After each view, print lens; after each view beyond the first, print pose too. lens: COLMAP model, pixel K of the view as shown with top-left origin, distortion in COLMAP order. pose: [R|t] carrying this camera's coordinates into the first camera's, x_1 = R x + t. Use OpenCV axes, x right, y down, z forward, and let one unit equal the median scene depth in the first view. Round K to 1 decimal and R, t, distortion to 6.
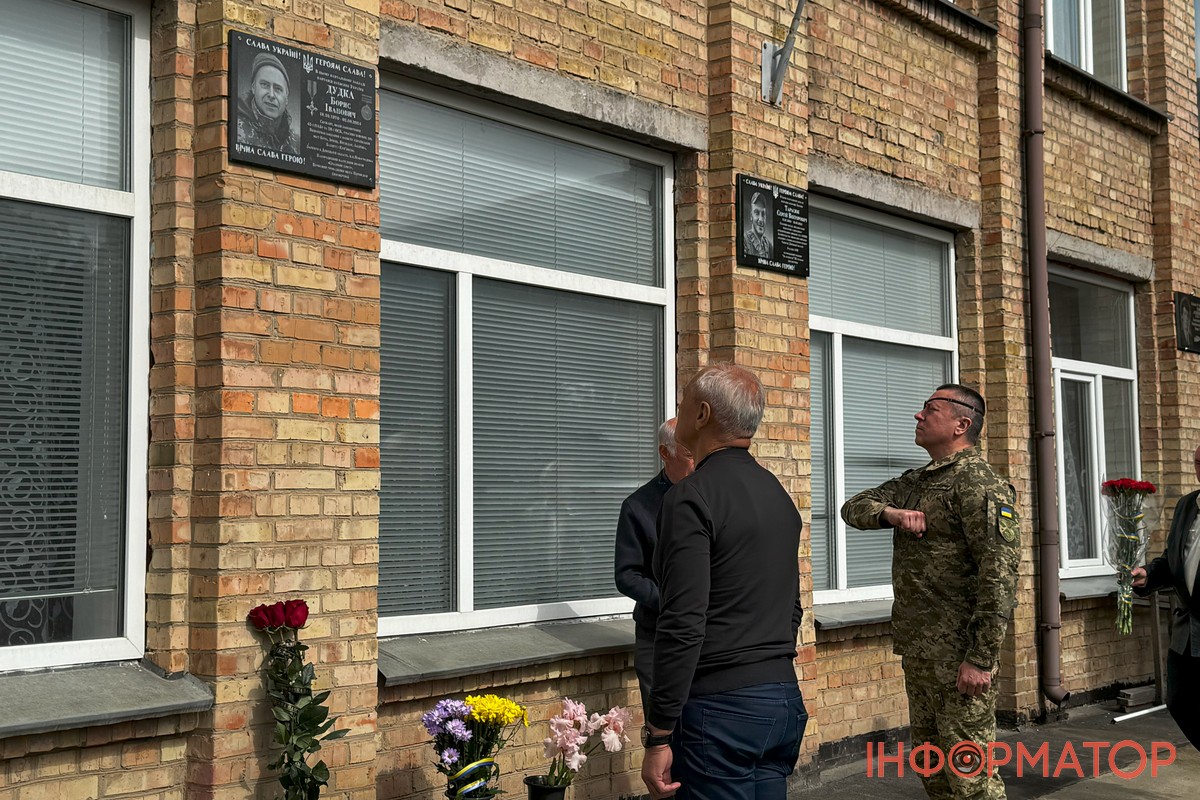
lens RADIAL K [[1607.0, 0, 571.6], [0, 1607.0, 371.3], [0, 0, 1]] dist [0.126804, 0.000000]
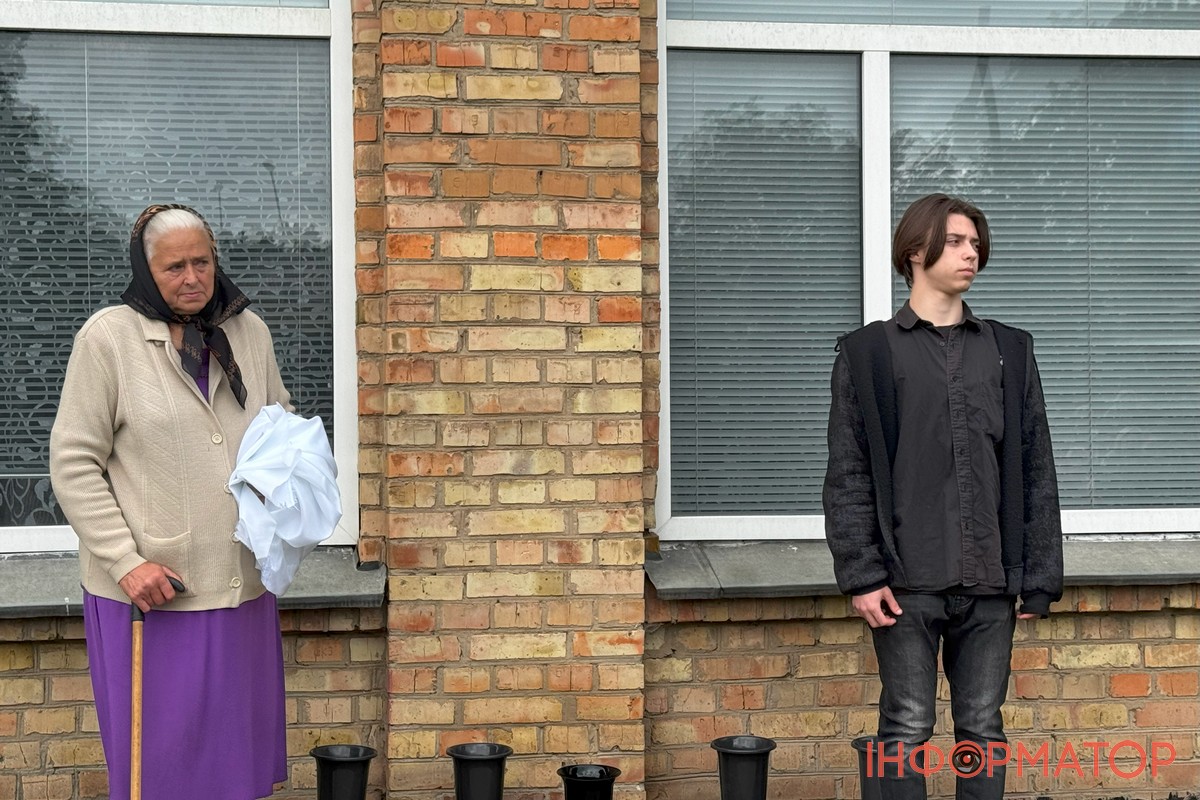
lens RADIAL K [[2143.4, 0, 609.0], [0, 2143.4, 389.3], [0, 0, 1]] dist [0.128833, 0.000000]
pose [[0.757871, -0.003537, -0.652395, 0.570924], [0.058570, 0.996316, 0.062637, 0.027647], [0.649770, -0.085681, 0.755287, 0.215686]]
